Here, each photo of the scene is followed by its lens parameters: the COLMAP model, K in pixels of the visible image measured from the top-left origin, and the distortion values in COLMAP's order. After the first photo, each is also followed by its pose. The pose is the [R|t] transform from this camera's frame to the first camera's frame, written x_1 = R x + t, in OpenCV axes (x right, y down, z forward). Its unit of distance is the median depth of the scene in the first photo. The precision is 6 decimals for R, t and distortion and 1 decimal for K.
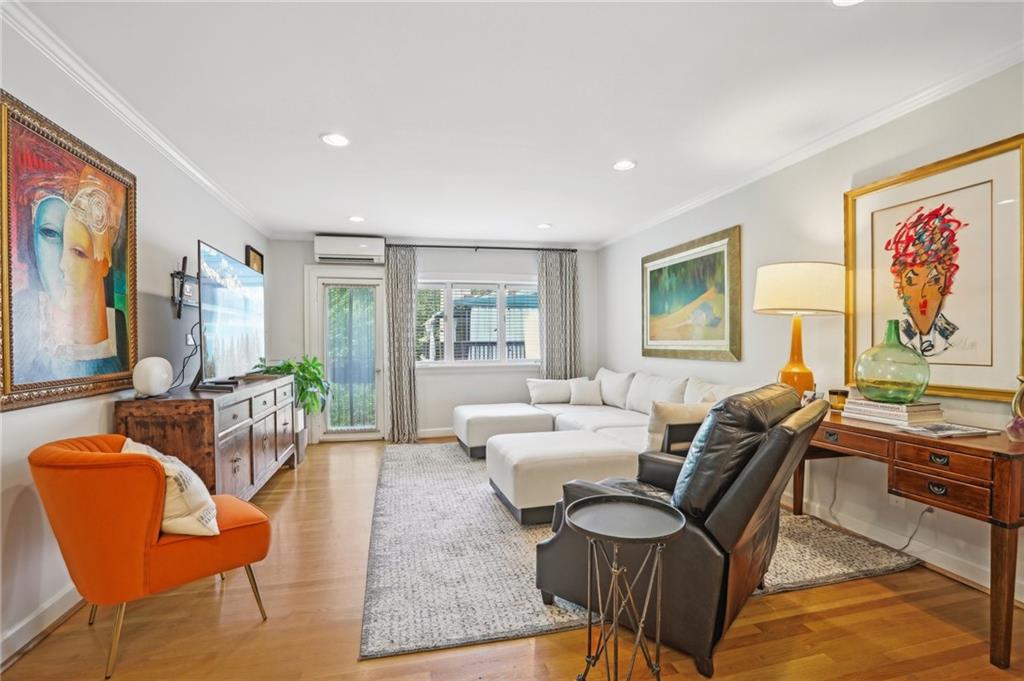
lens RADIAL K [[474.6, 0, 511.8], [0, 474.6, 344.3], [0, 0, 1]] dist [-0.021511, 0.006034]
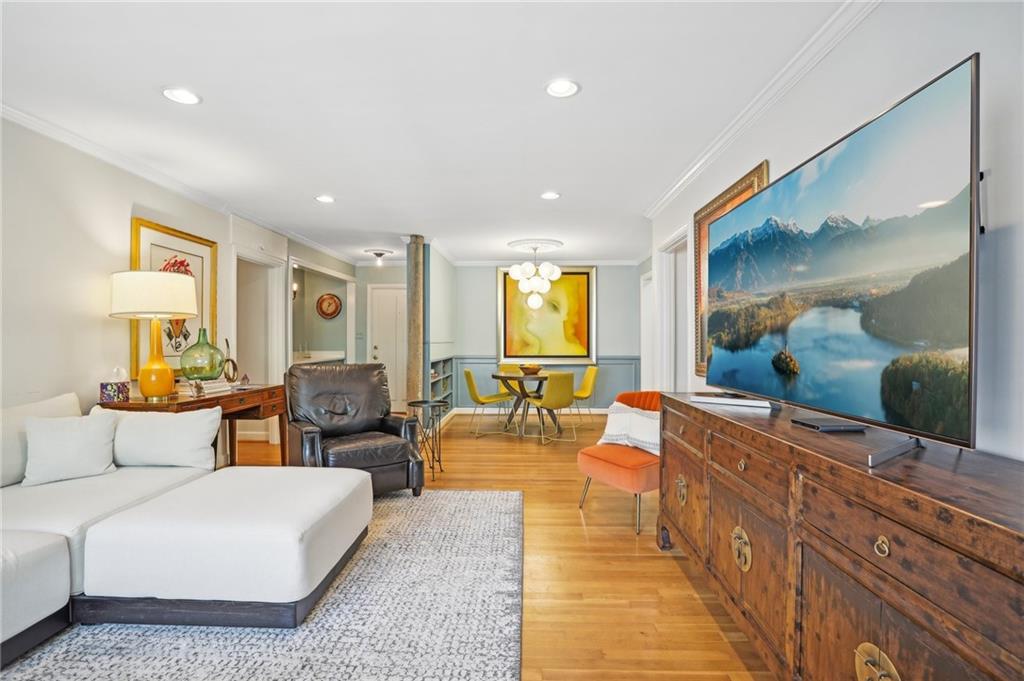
lens RADIAL K [[508.1, 0, 510.1], [0, 508.1, 342.8], [0, 0, 1]] dist [-0.001779, -0.000067]
pose [[-0.961835, 0.008444, 0.273500, -0.554034], [0.009271, 0.999956, 0.001734, 0.003752], [-0.273473, 0.004203, -0.961871, 1.976764]]
